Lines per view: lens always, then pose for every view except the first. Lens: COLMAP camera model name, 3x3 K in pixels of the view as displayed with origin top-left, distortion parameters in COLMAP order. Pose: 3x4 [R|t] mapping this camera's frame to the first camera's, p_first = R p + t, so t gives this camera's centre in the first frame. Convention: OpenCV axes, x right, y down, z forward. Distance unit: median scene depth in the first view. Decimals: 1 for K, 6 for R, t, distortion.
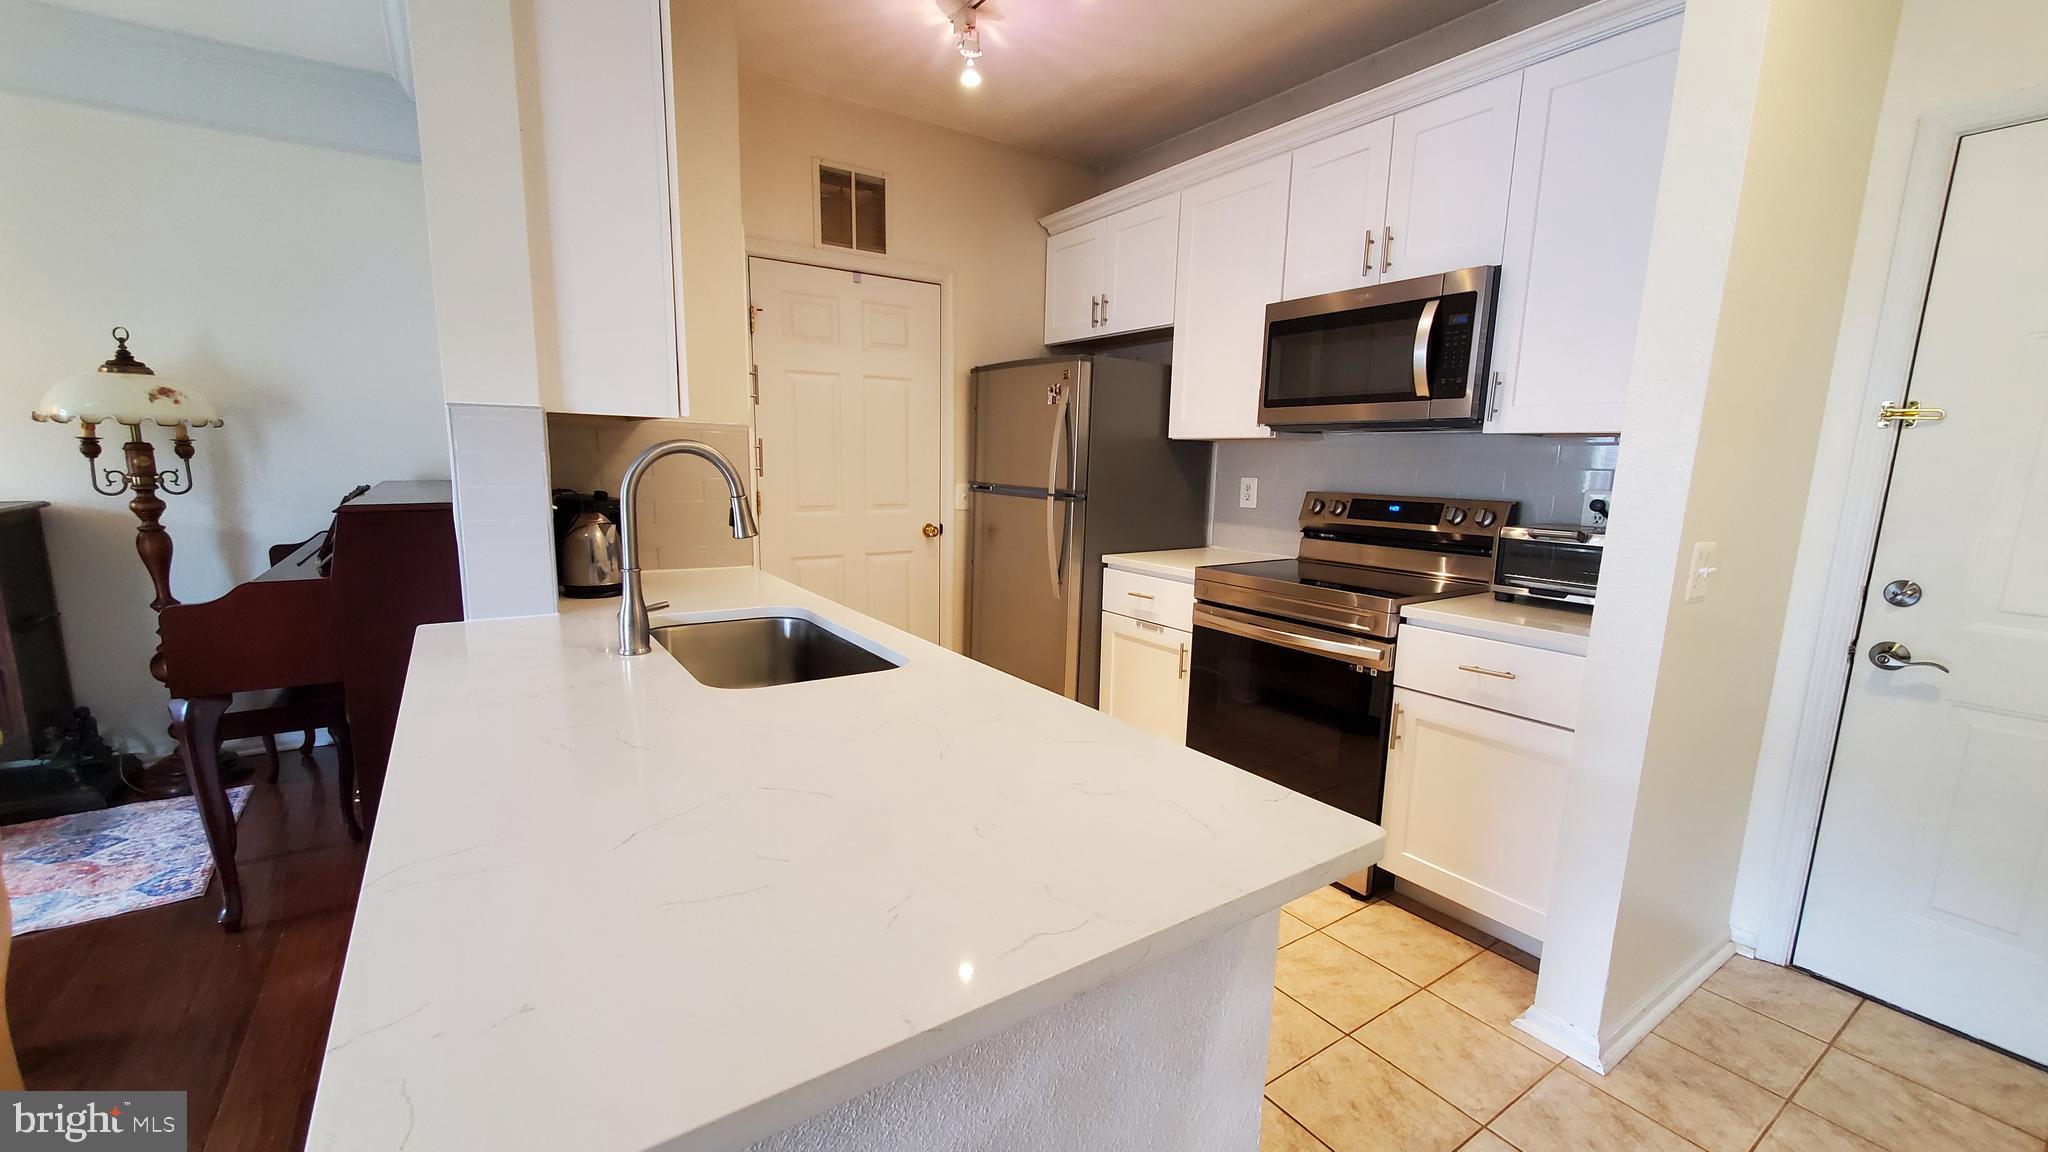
lens RADIAL K [[813.9, 0, 1020.1], [0, 813.9, 598.9], [0, 0, 1]] dist [0.006688, -0.002758]
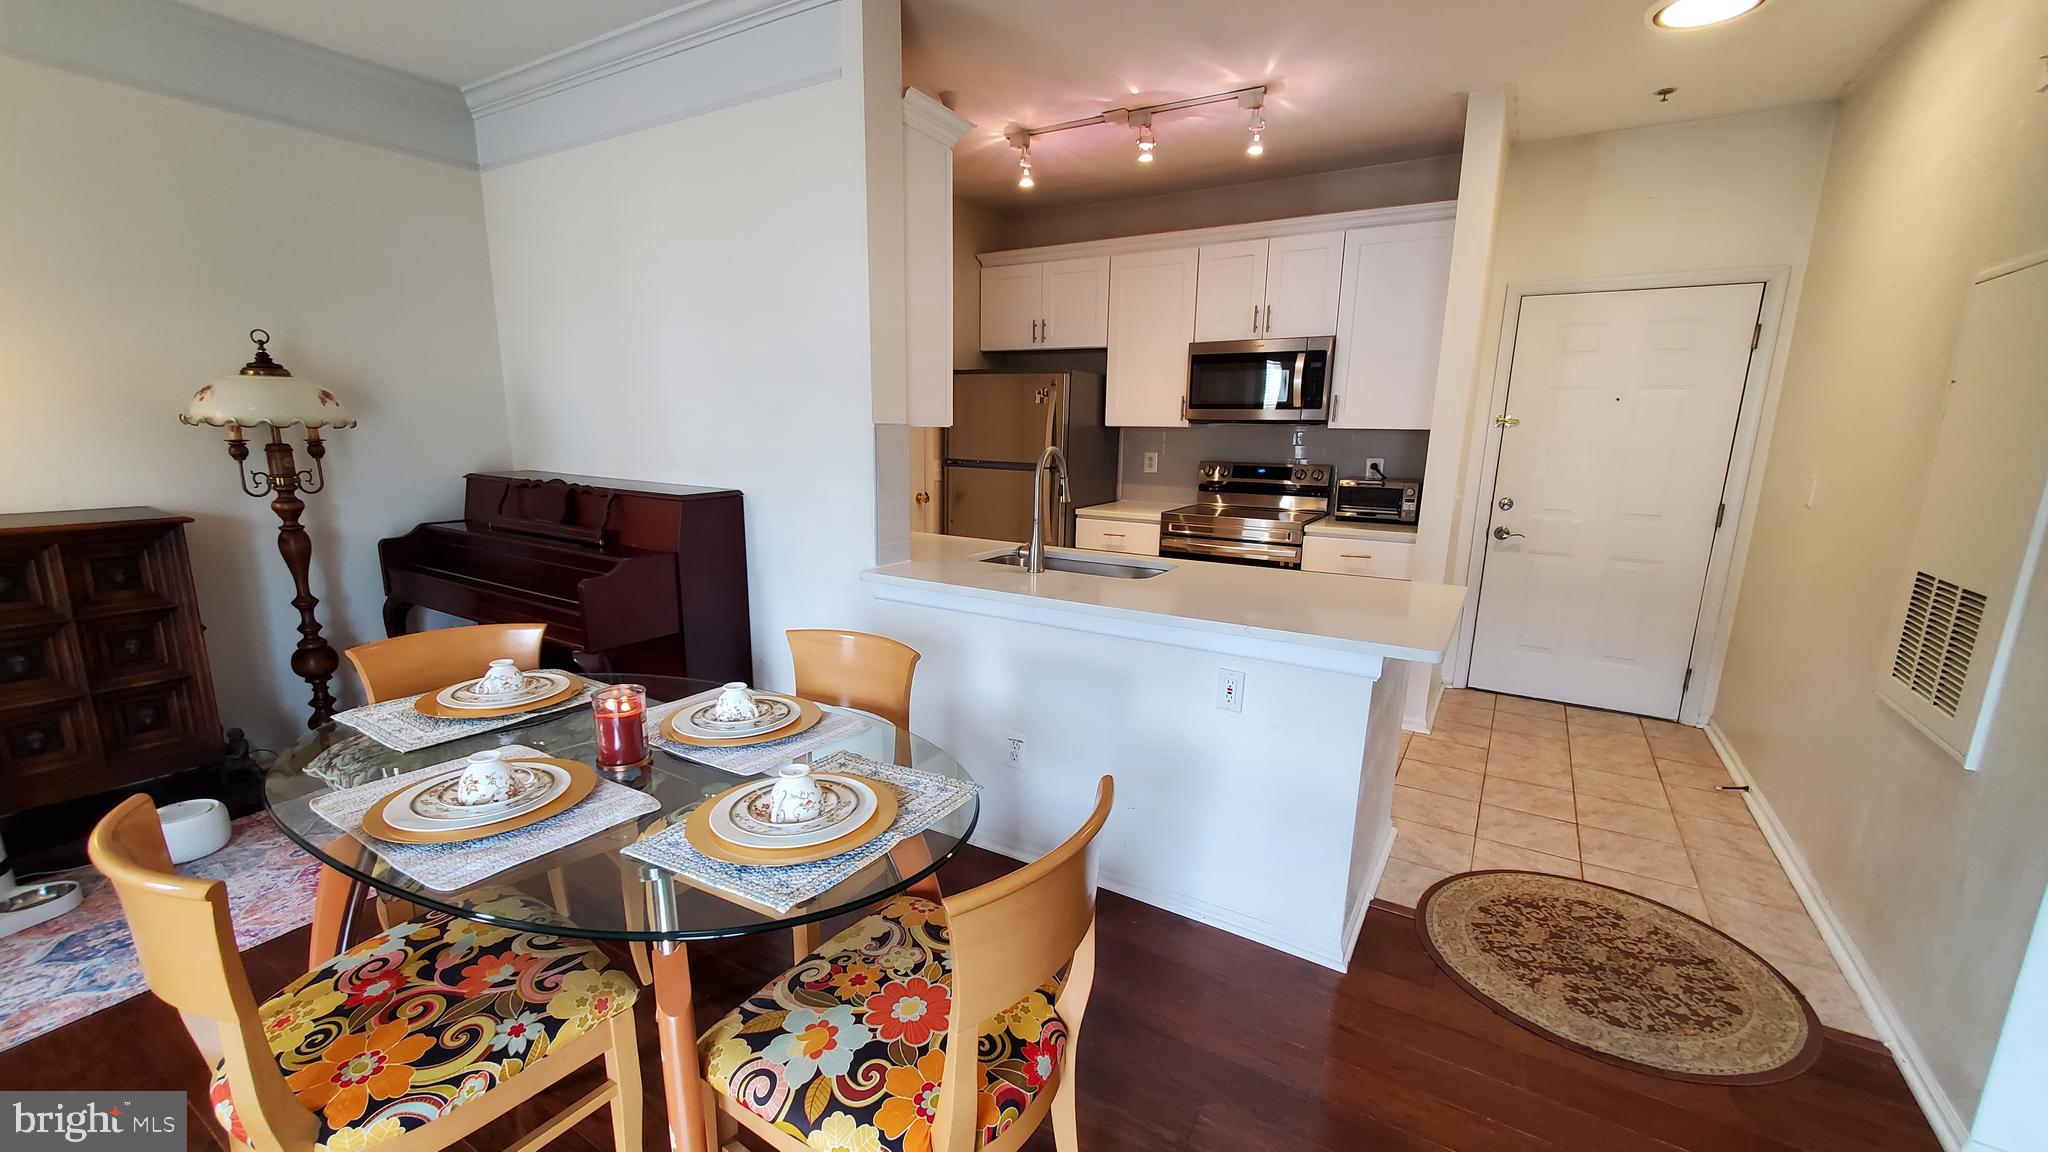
lens RADIAL K [[813.9, 0, 1020.8], [0, 813.9, 600.3], [0, 0, 1]] dist [0.006688, -0.002758]
pose [[0.909157, -0.095759, 0.405295, -0.670573], [0.076489, 0.995045, 0.063517, 0.008089], [-0.409369, -0.026747, 0.911977, -0.310092]]
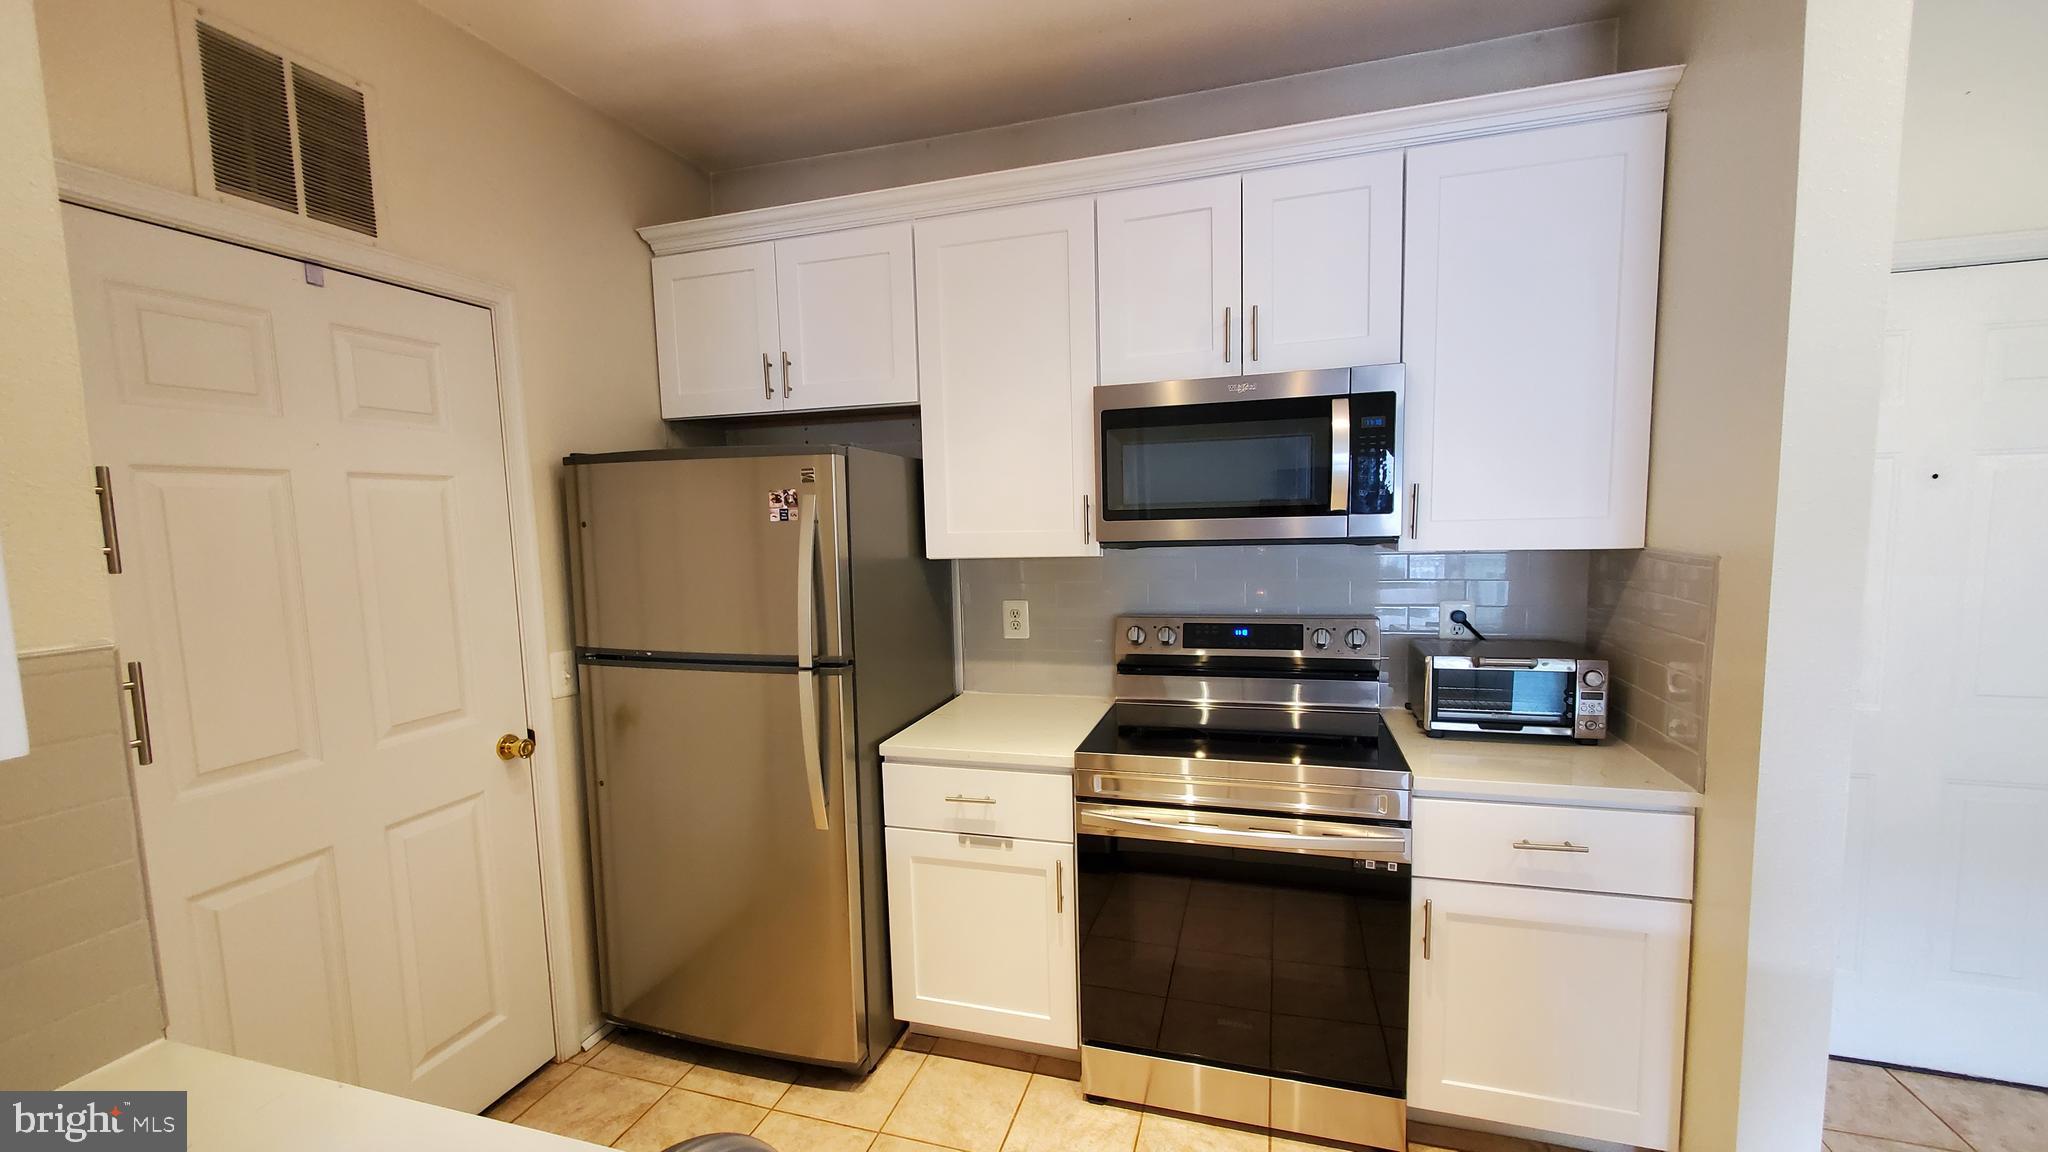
lens RADIAL K [[813.9, 0, 1020.7], [0, 813.9, 596.7], [0, 0, 1]] dist [0.006688, -0.002758]
pose [[0.774954, -0.101886, 0.623751, -0.238061], [0.150473, 0.988285, -0.025519, -0.158414], [-0.613843, 0.113634, 0.781207, 0.469294]]
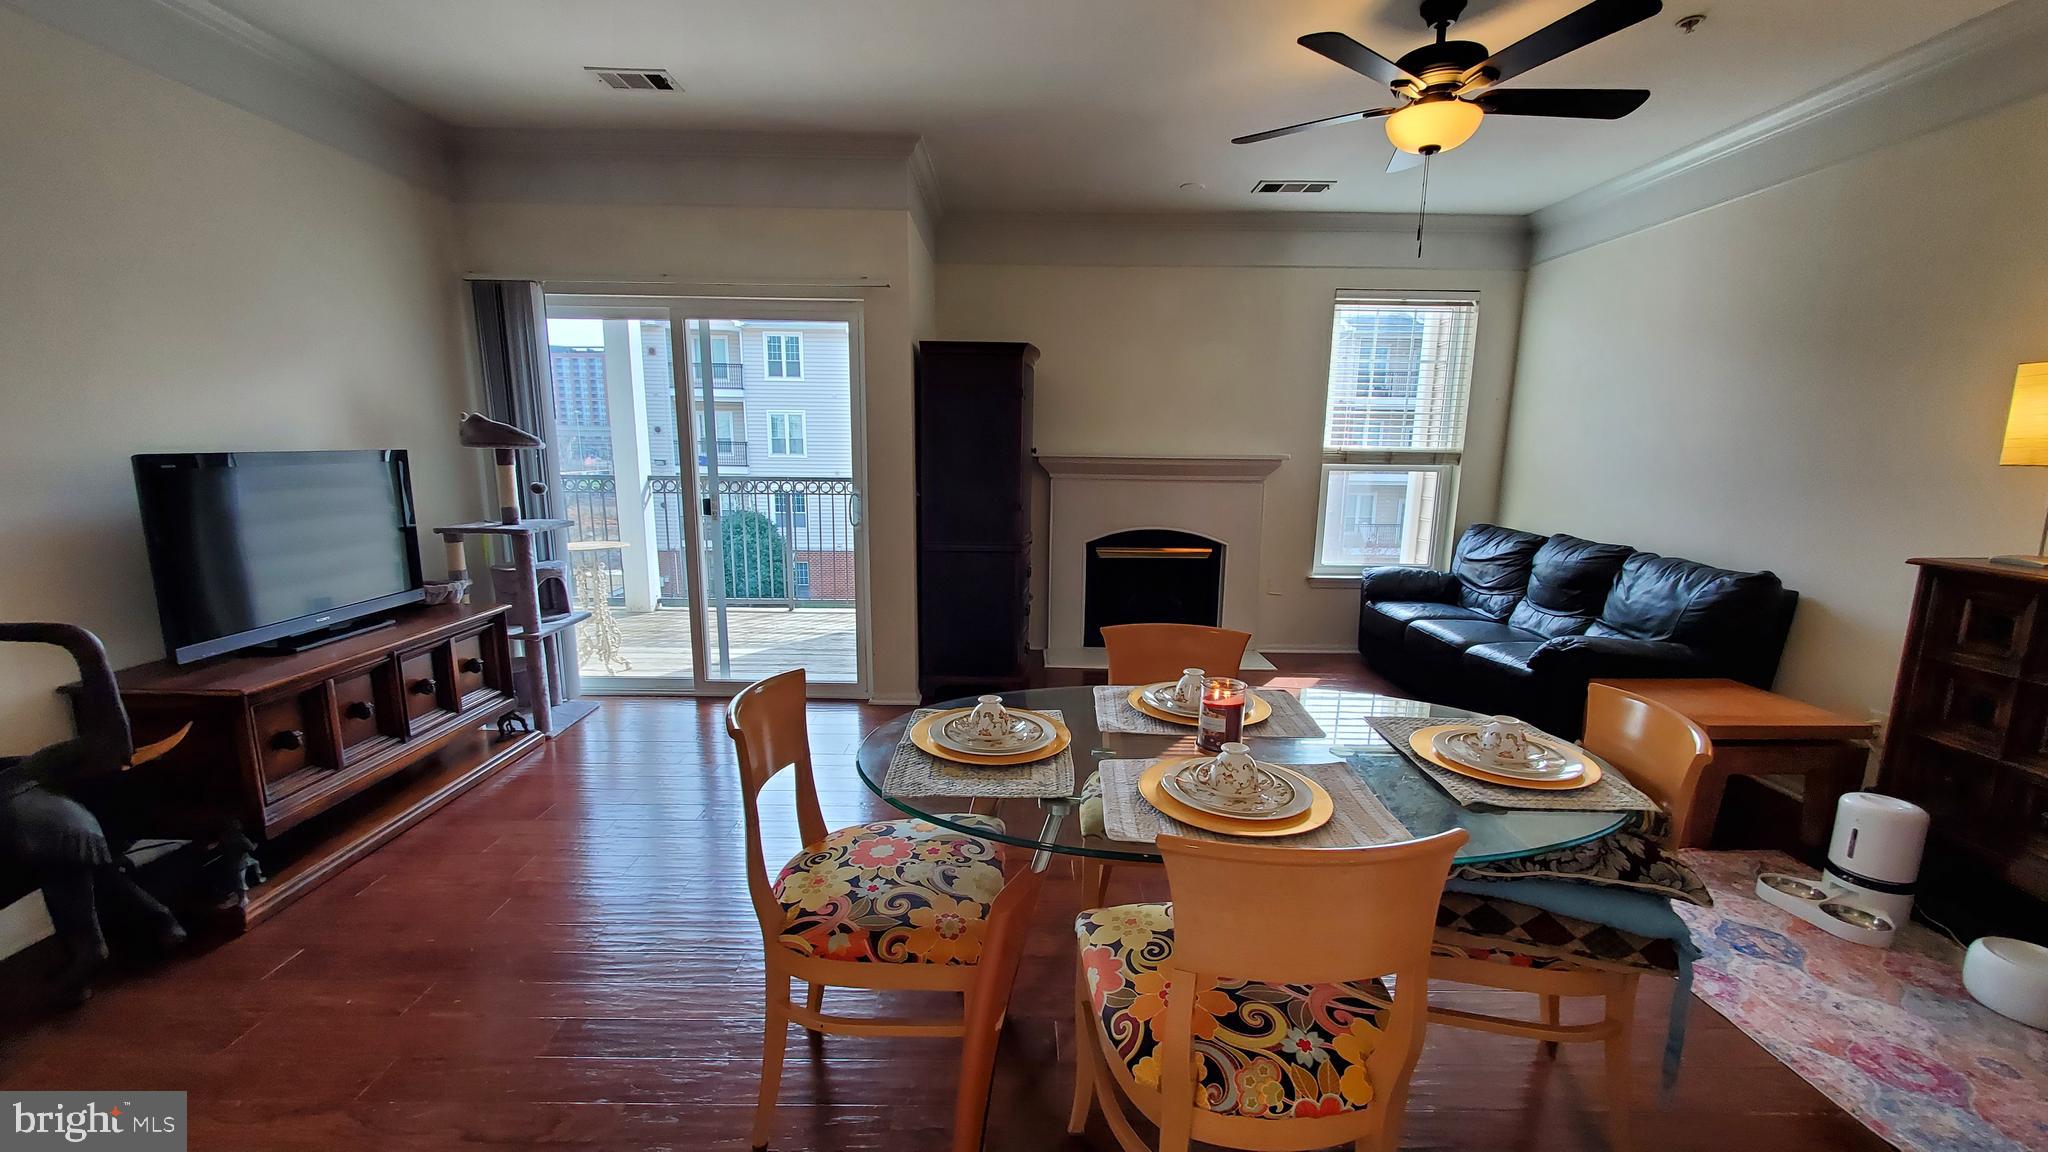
lens RADIAL K [[813.9, 0, 1021.5], [0, 813.9, 598.4], [0, 0, 1]] dist [0.006688, -0.002758]
pose [[-0.552160, 0.124333, -0.824415, -0.158559], [-0.168962, 0.951613, 0.256680, -0.097689], [0.816438, 0.281023, -0.504435, 0.435048]]
